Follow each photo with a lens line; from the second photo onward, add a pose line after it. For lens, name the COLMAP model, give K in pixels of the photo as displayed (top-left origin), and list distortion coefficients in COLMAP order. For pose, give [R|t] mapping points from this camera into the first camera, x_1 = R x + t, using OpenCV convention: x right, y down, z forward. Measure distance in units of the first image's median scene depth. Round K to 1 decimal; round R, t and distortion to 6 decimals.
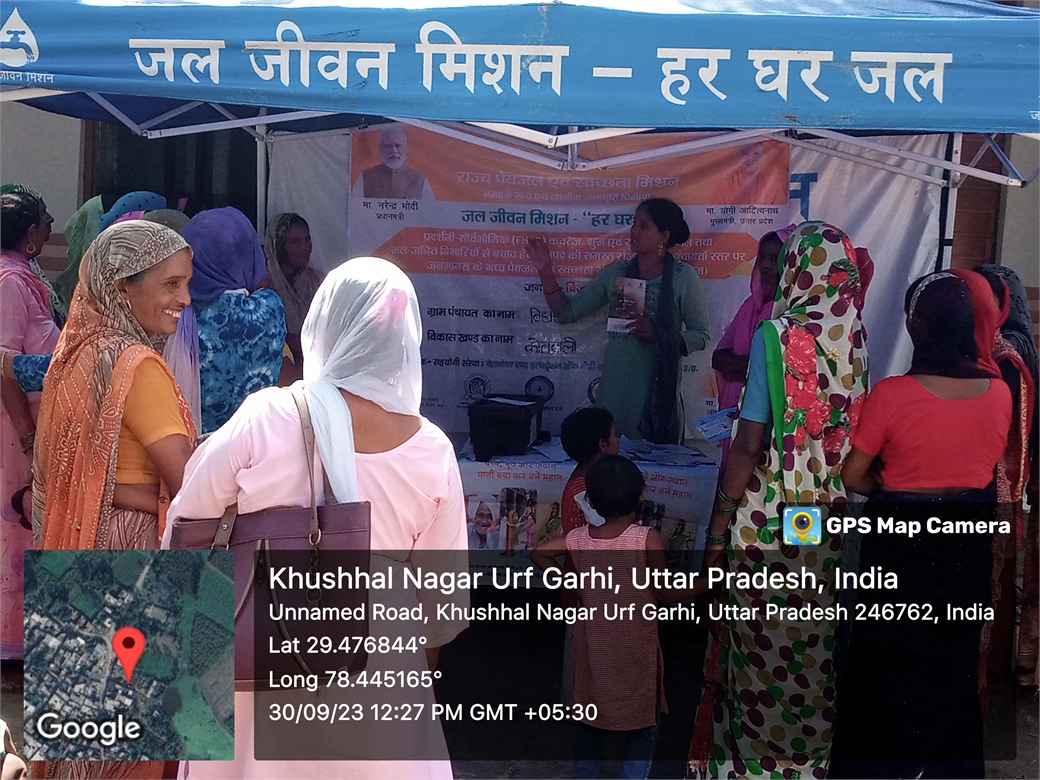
lens RADIAL K [[1444.4, 0, 525.6], [0, 1444.4, 391.4], [0, 0, 1]] dist [0.182991, -0.406580]
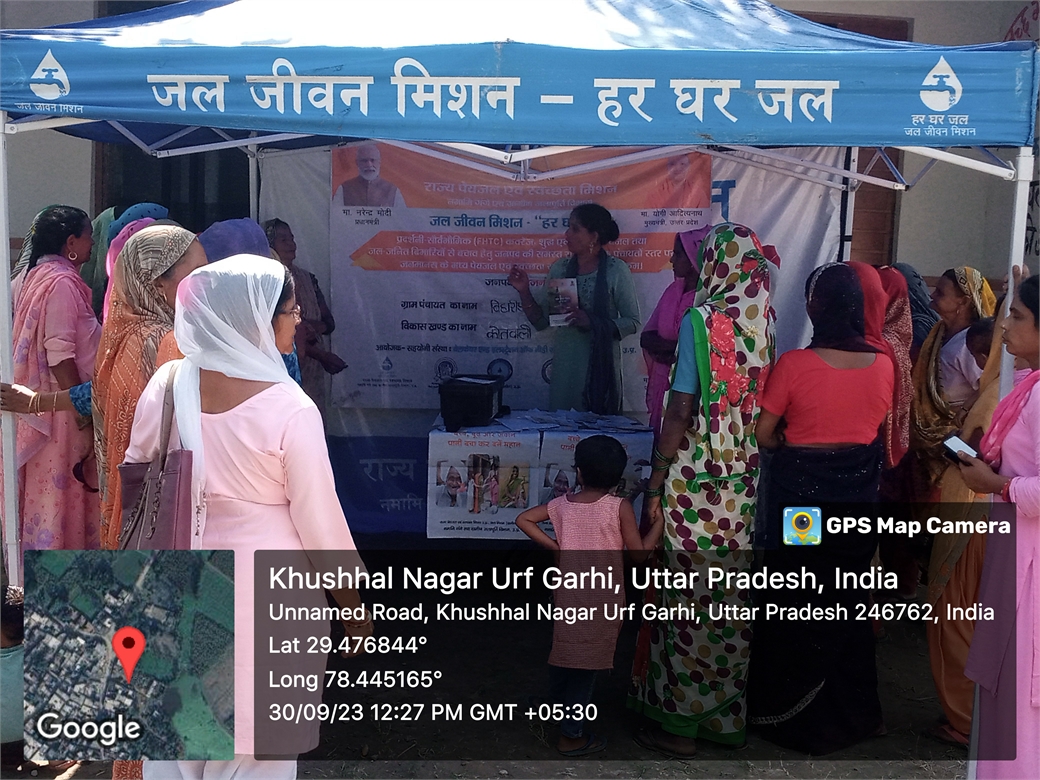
lens RADIAL K [[1440.8, 0, 520.0], [0, 1440.8, 390.0], [0, 0, 1]] dist [0.197047, -0.485169]
pose [[0.999509, -0.016522, 0.026625, -0.006005], [0.016580, 0.999861, -0.001985, 0.020455], [-0.026588, 0.002426, 0.999644, -0.183774]]
